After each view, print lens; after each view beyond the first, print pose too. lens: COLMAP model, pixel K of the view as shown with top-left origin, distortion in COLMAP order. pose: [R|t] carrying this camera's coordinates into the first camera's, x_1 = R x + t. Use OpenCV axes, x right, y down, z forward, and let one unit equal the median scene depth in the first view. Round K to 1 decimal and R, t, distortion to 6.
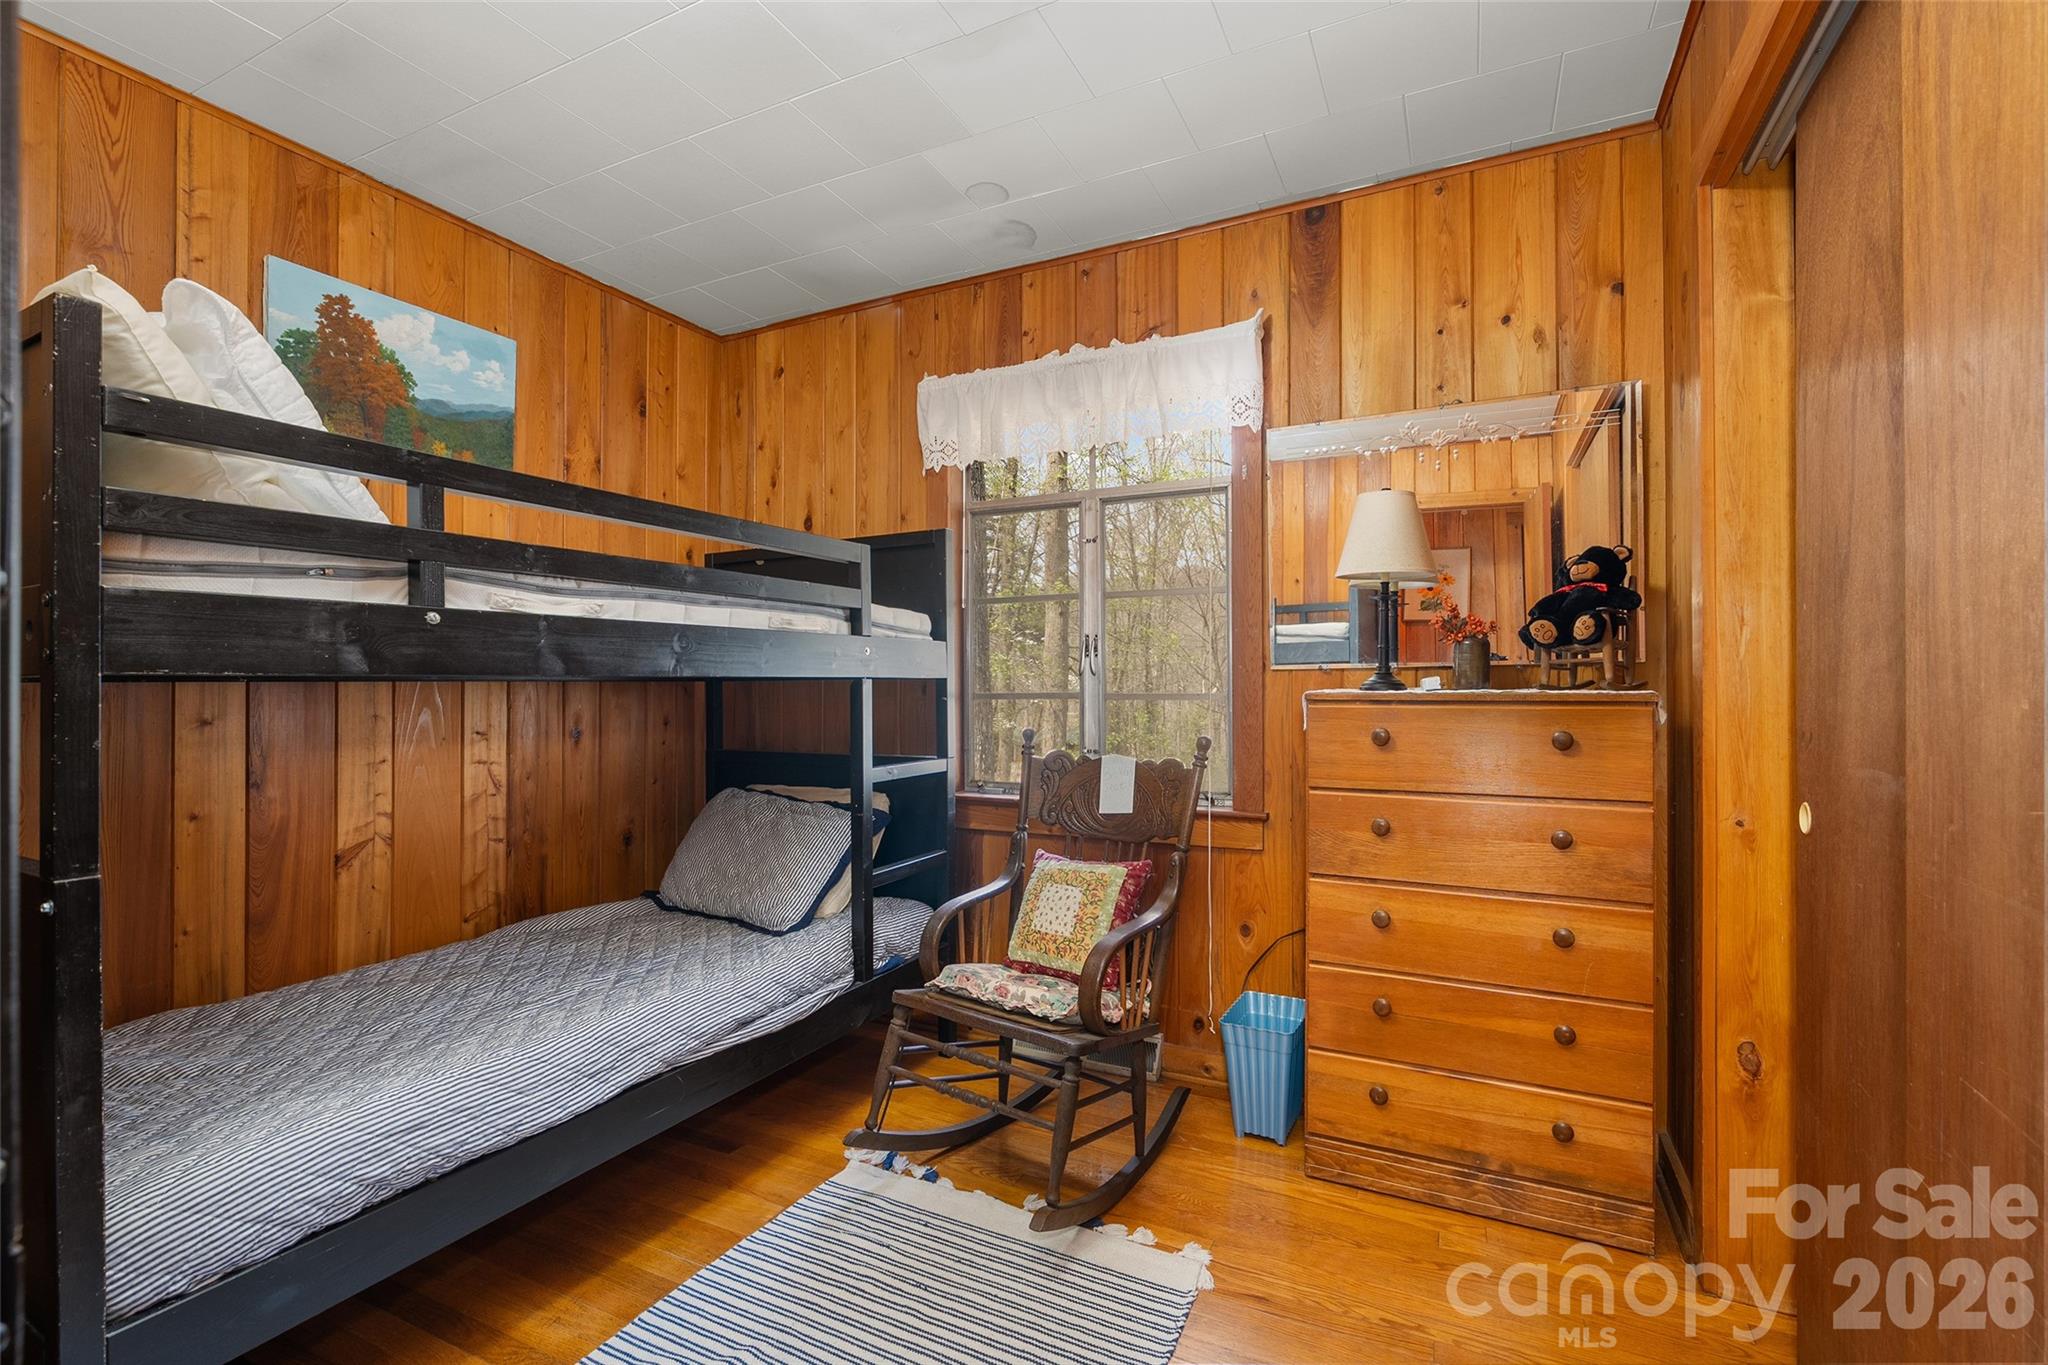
lens RADIAL K [[929.3, 0, 1019.0], [0, 929.3, 683.1], [0, 0, 1]] dist [-0.011700, 0.001744]
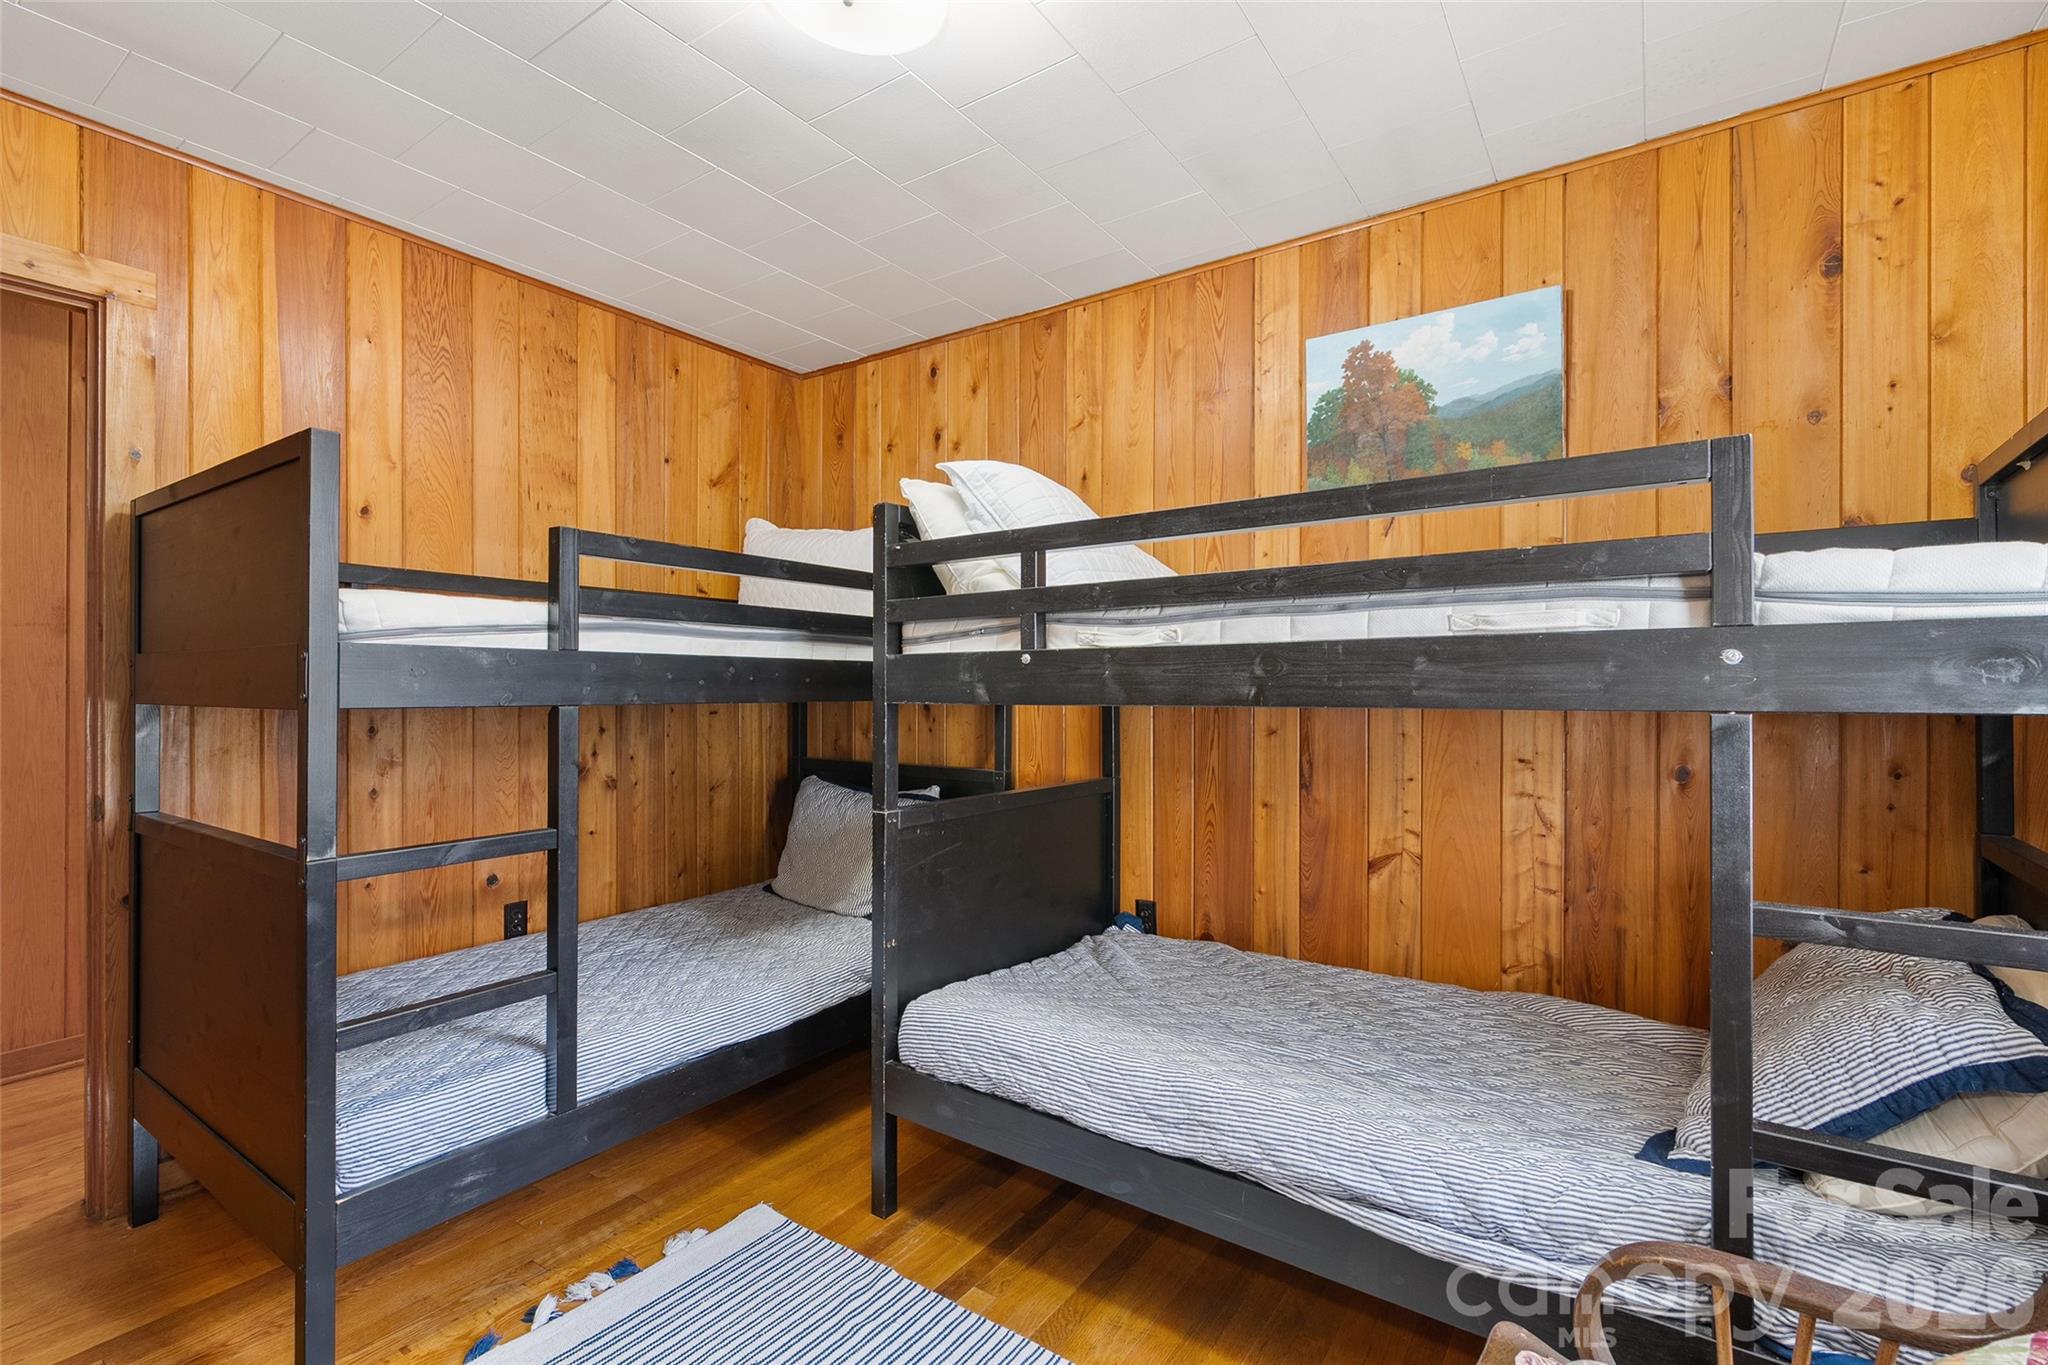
lens RADIAL K [[929.3, 0, 1024.2], [0, 929.3, 682.5], [0, 0, 1]] dist [-0.011700, 0.001744]
pose [[-0.149613, 0.001146, -0.988744, 0.390232], [0.004817, 0.999988, 0.000431, -0.025008], [0.988733, -0.004698, -0.149617, 0.761994]]
